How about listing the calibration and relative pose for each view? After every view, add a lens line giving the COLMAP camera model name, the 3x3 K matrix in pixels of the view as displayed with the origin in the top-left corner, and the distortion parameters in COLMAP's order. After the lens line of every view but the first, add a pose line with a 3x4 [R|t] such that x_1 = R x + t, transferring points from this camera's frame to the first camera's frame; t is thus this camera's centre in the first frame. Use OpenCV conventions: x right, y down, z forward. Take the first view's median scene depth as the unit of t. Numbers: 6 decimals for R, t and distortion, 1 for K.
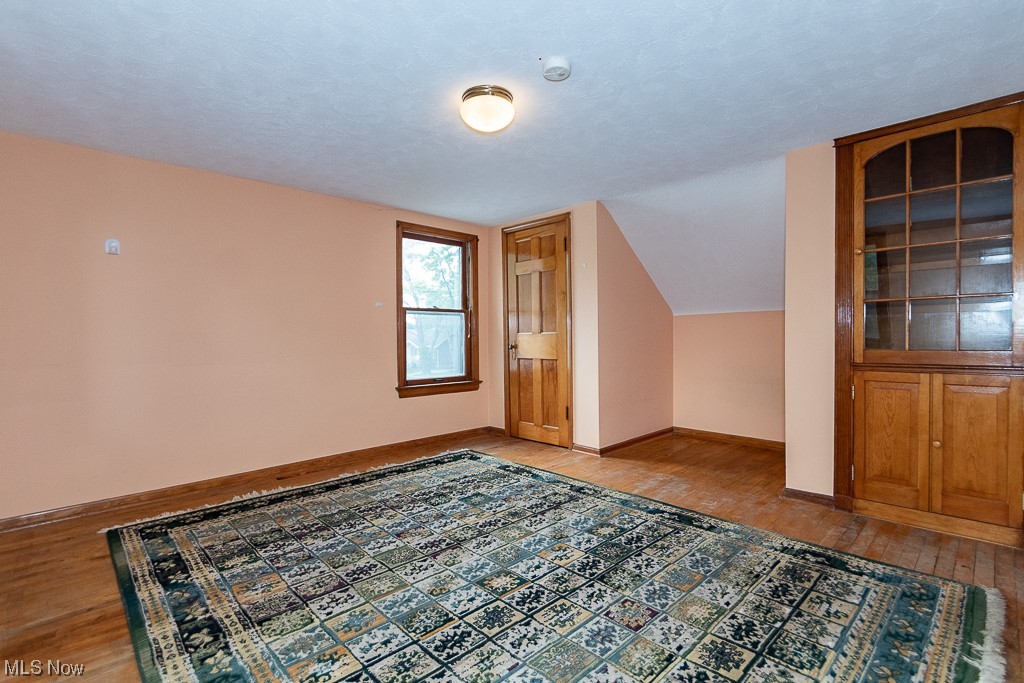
lens RADIAL K [[476.1, 0, 510.3], [0, 476.1, 339.4], [0, 0, 1]] dist [0.009202, -0.005932]
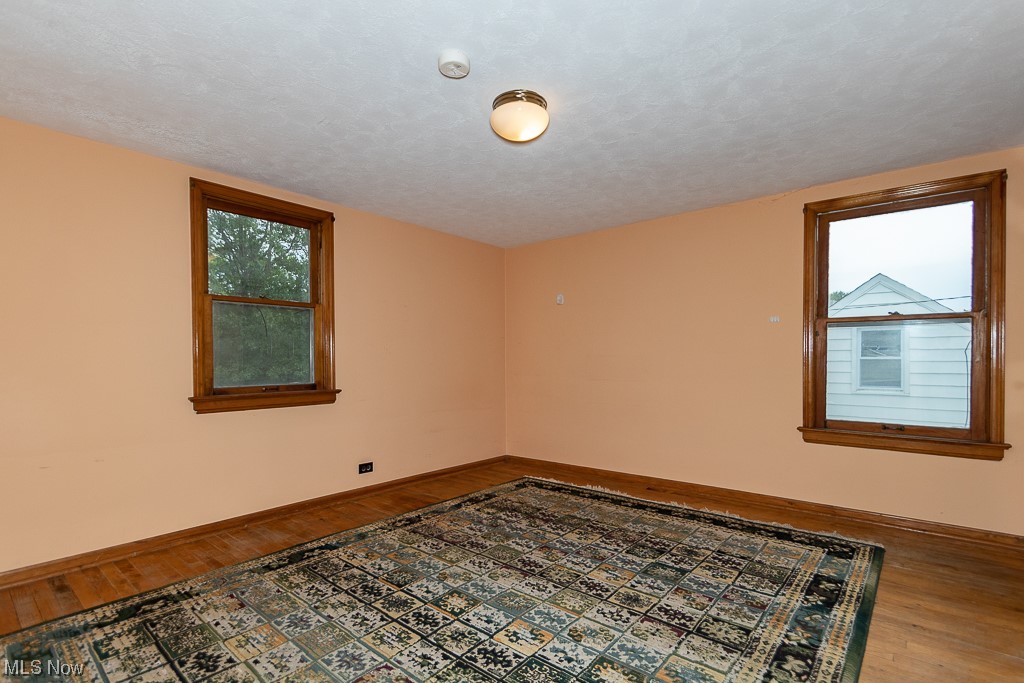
lens RADIAL K [[476.1, 0, 511.5], [0, 476.1, 336.7], [0, 0, 1]] dist [0.009202, -0.005932]
pose [[0.108310, -0.039370, -0.993337, 0.775375], [-0.006484, 0.999166, -0.040308, -0.013173], [0.994096, 0.010806, 0.107964, 0.755737]]
